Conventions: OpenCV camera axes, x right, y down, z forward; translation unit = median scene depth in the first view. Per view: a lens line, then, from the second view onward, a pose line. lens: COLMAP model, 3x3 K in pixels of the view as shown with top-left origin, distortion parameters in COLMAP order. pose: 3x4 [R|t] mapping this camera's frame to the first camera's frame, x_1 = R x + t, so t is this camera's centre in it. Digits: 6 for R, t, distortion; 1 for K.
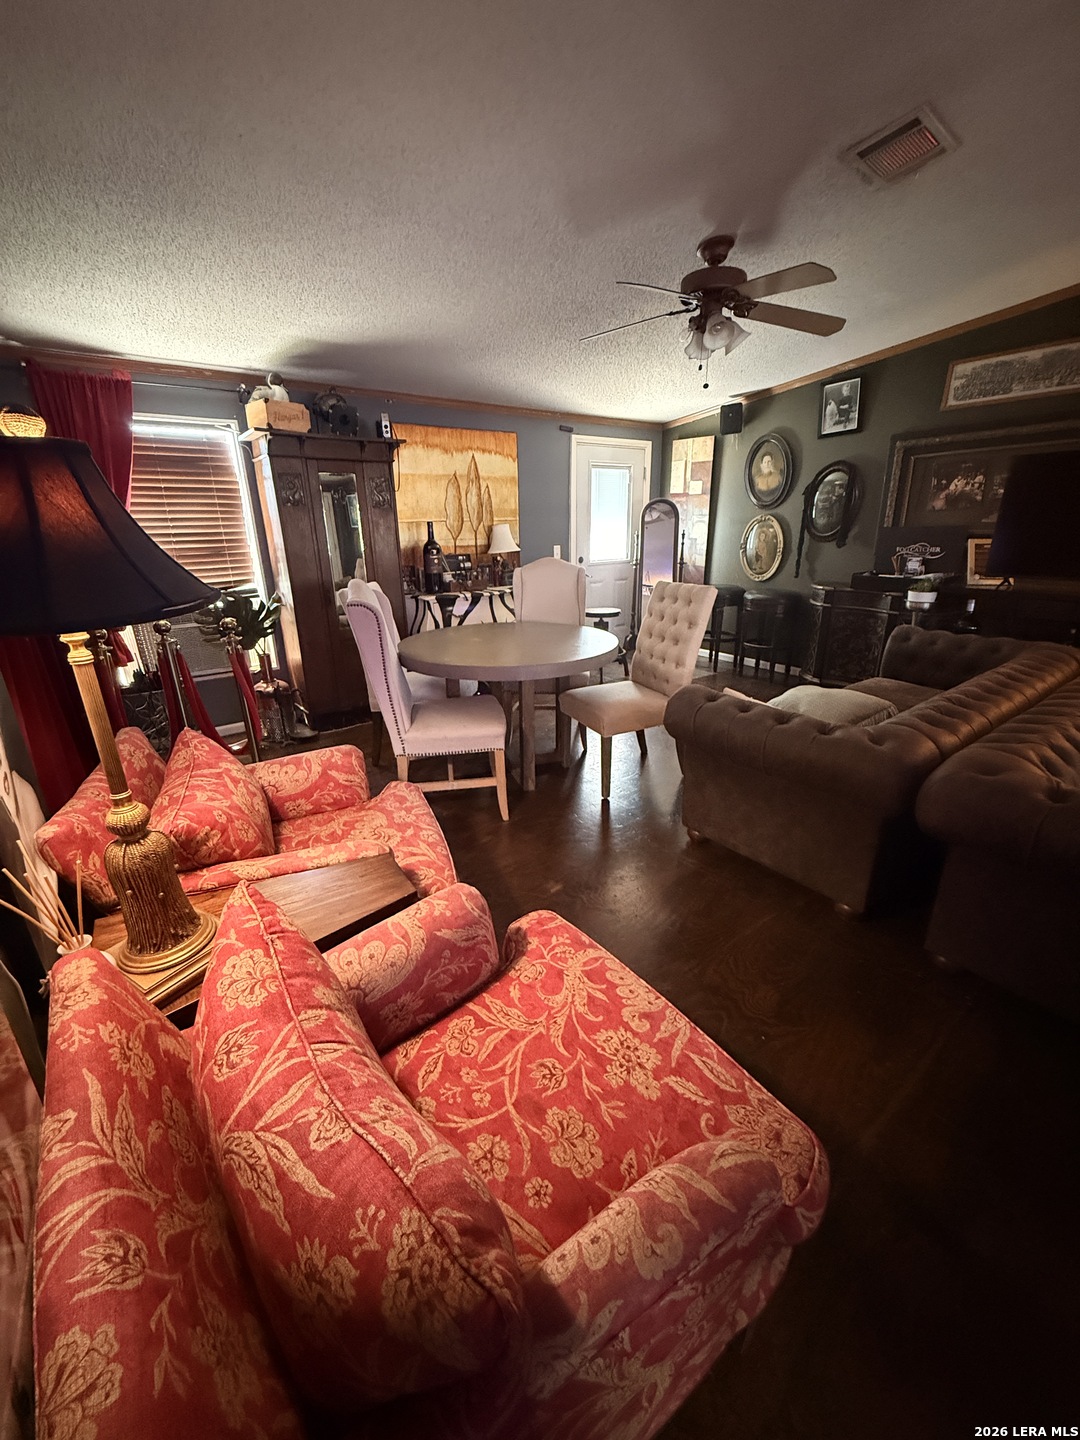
lens RADIAL K [[573.2, 0, 538.1], [0, 573.2, 718.4], [0, 0, 1]] dist [0.000079, 0.000537]
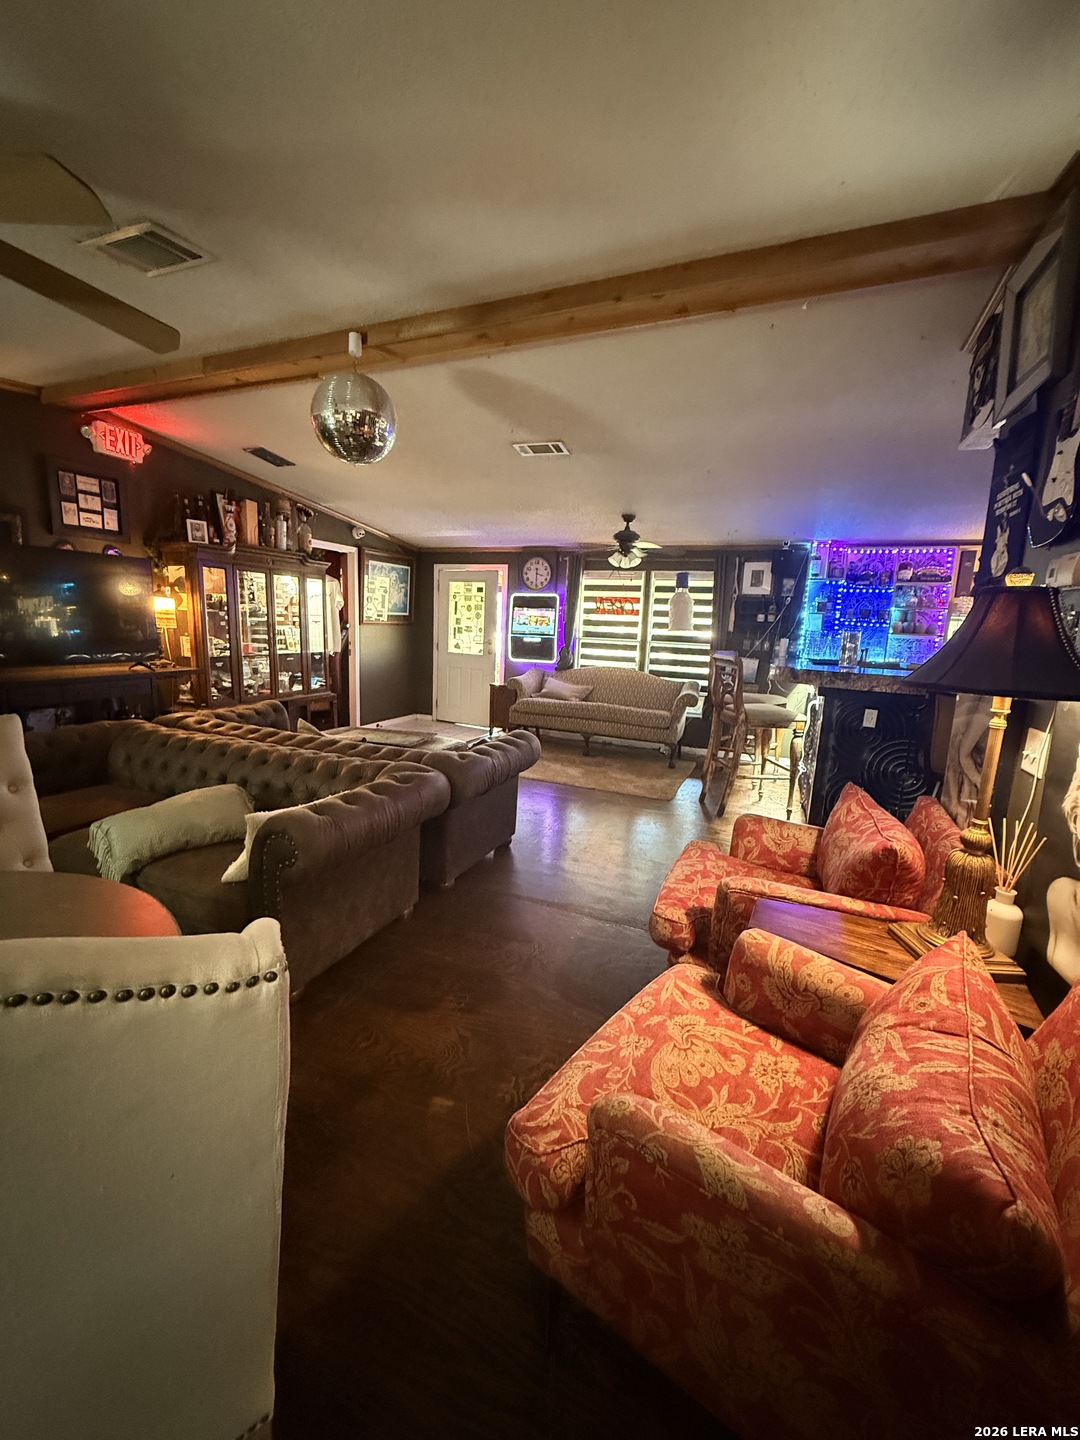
lens RADIAL K [[573.2, 0, 538.1], [0, 573.2, 718.4], [0, 0, 1]] dist [0.000079, 0.000537]
pose [[-0.494716, -0.146807, 0.856565, -0.327353], [0.252804, 0.918695, 0.303465, -0.193404], [-0.831472, 0.366672, -0.417380, 0.576244]]
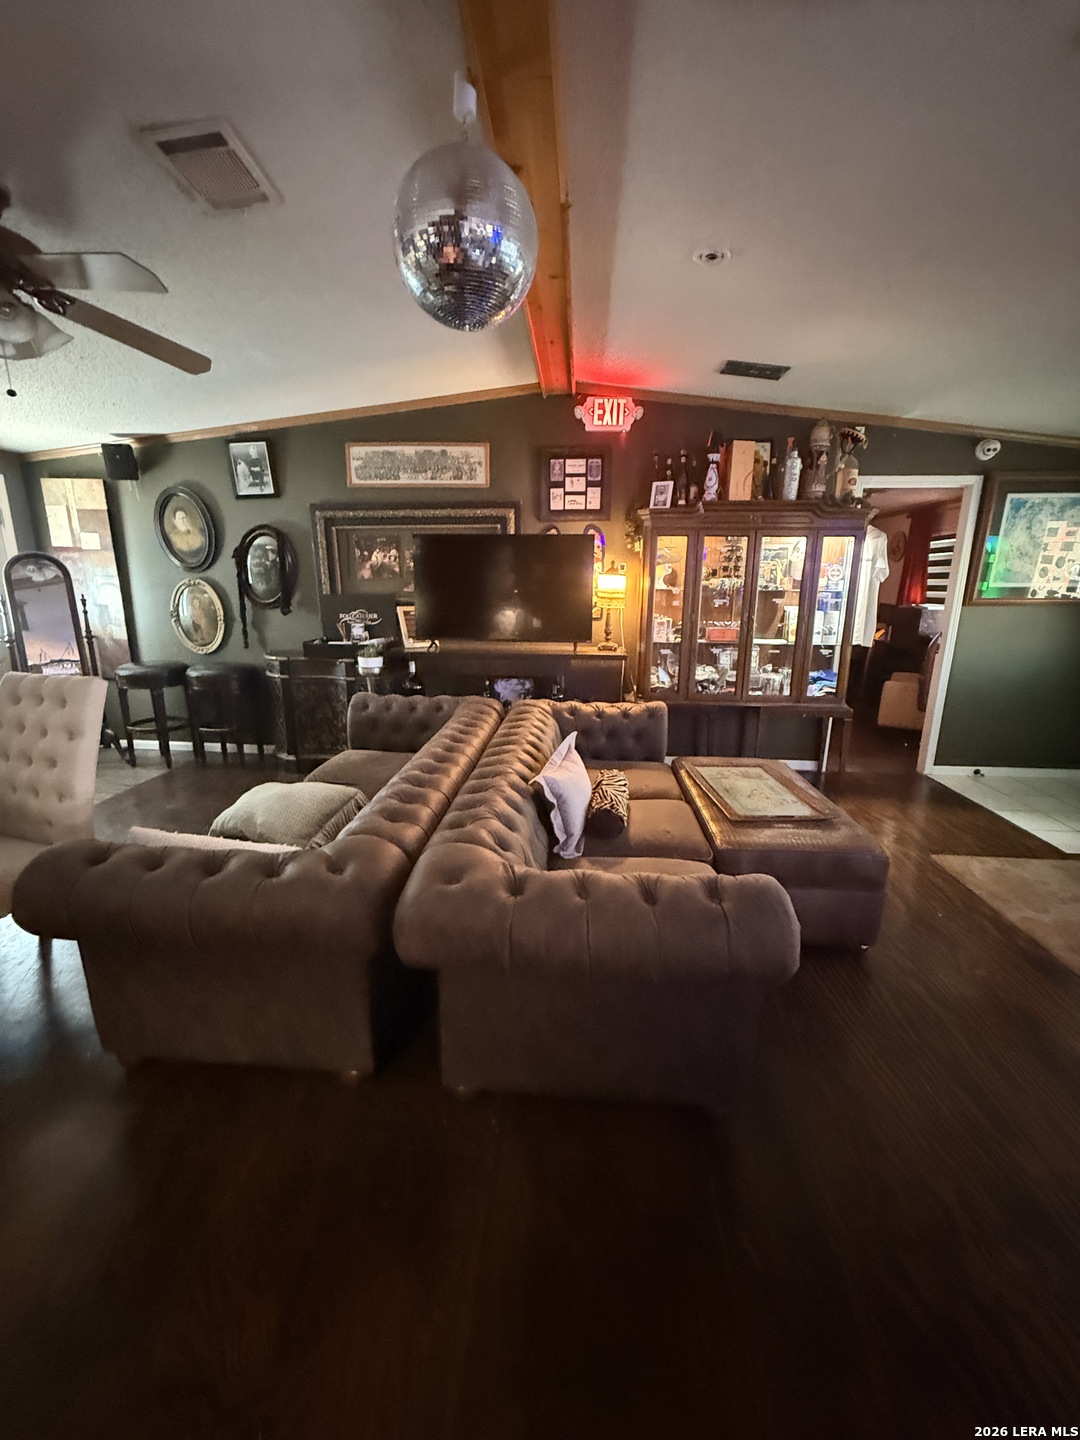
lens RADIAL K [[573.2, 0, 538.1], [0, 573.2, 718.4], [0, 0, 1]] dist [0.000079, 0.000537]
pose [[0.667438, -0.148756, 0.729656, 0.102046], [0.221309, 0.975197, -0.003624, -0.041655], [-0.711020, 0.163899, 0.683804, 0.101539]]
